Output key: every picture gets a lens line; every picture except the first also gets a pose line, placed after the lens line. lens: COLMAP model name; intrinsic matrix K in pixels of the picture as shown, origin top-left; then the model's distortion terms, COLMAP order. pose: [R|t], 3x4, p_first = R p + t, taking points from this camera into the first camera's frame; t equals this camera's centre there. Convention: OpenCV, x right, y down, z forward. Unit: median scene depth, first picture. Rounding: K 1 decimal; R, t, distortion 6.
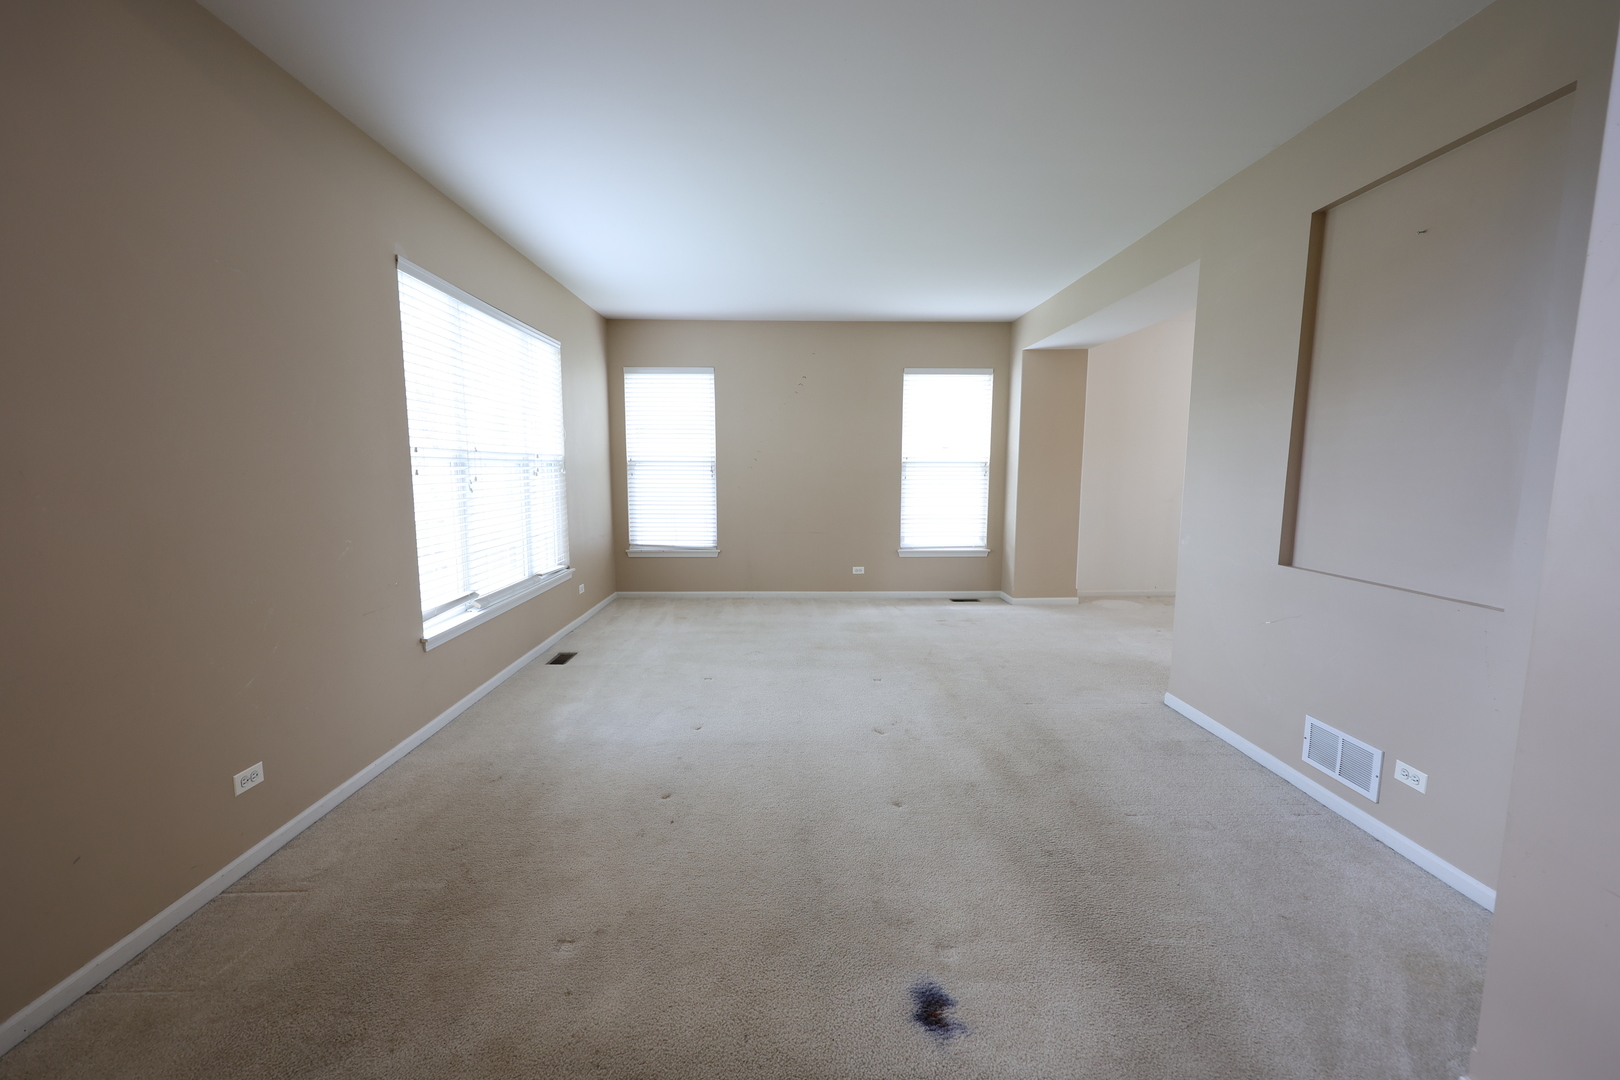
lens RADIAL K [[650.7, 0, 805.9], [0, 650.7, 544.4], [0, 0, 1]] dist [-0.002323, 0.000273]
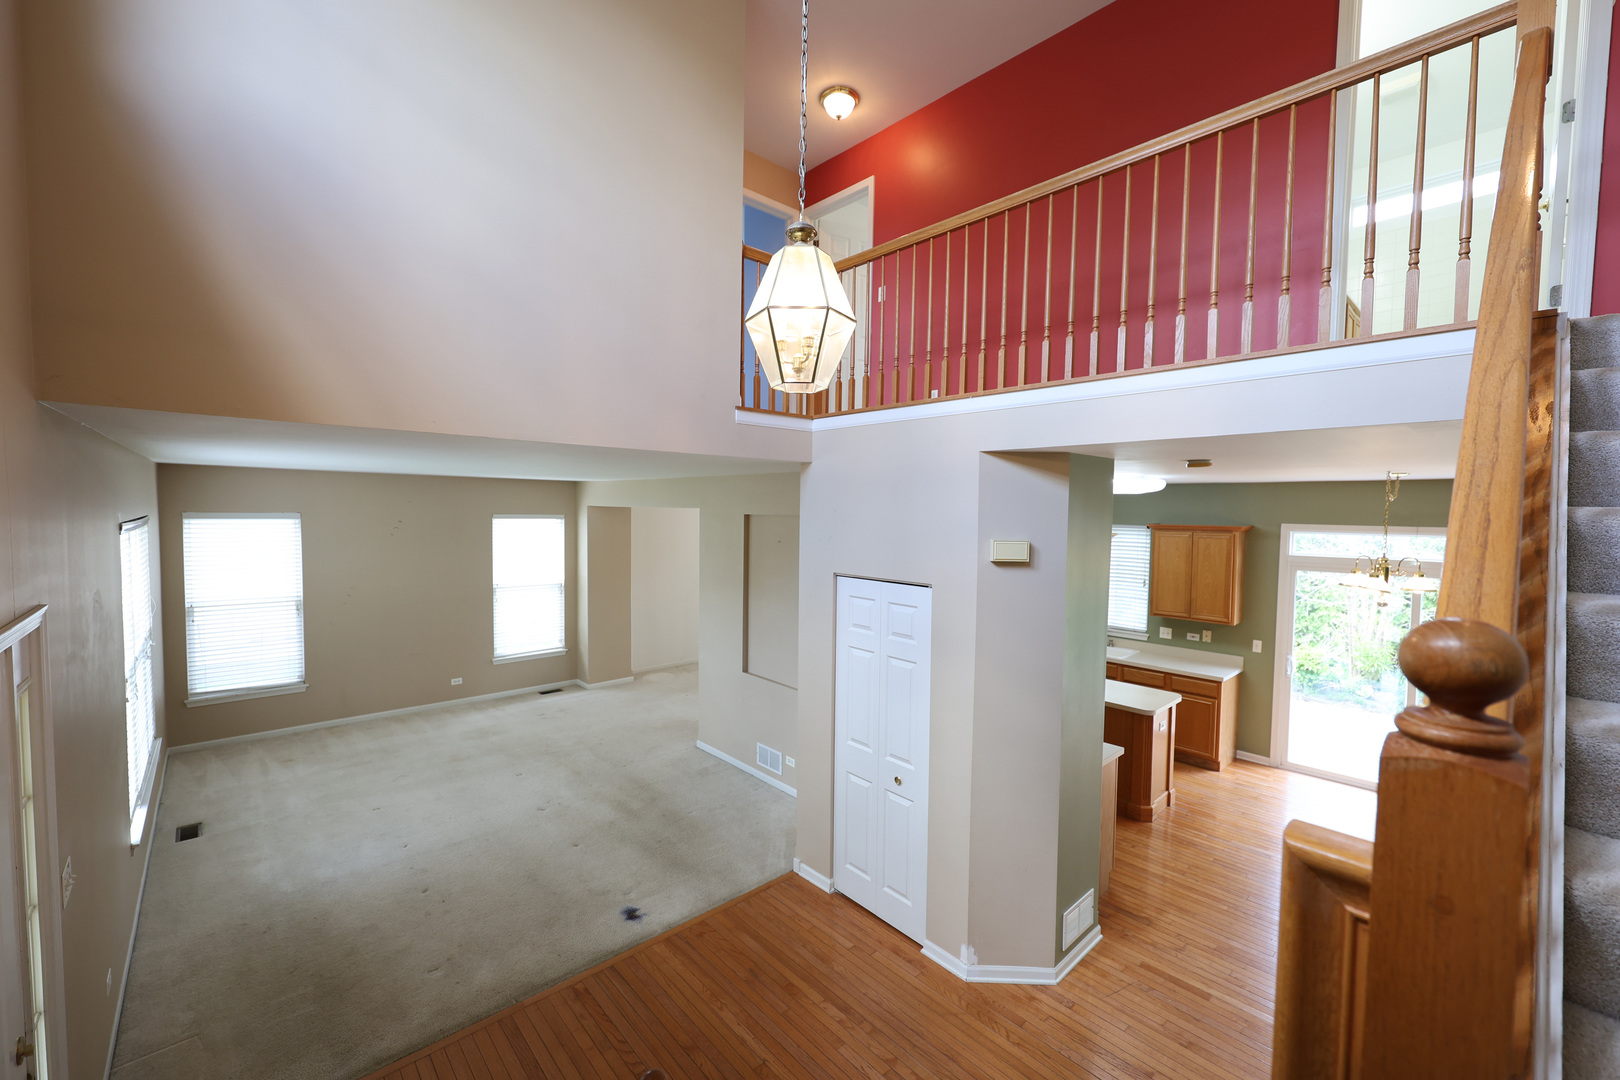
lens RADIAL K [[650.7, 0, 807.7], [0, 650.7, 539.8], [0, 0, 1]] dist [-0.002323, 0.000273]
pose [[0.754793, -0.024996, 0.655487, -0.281576], [0.067974, 0.996875, -0.040257, -0.172107], [-0.652432, 0.074942, 0.754133, -0.441003]]
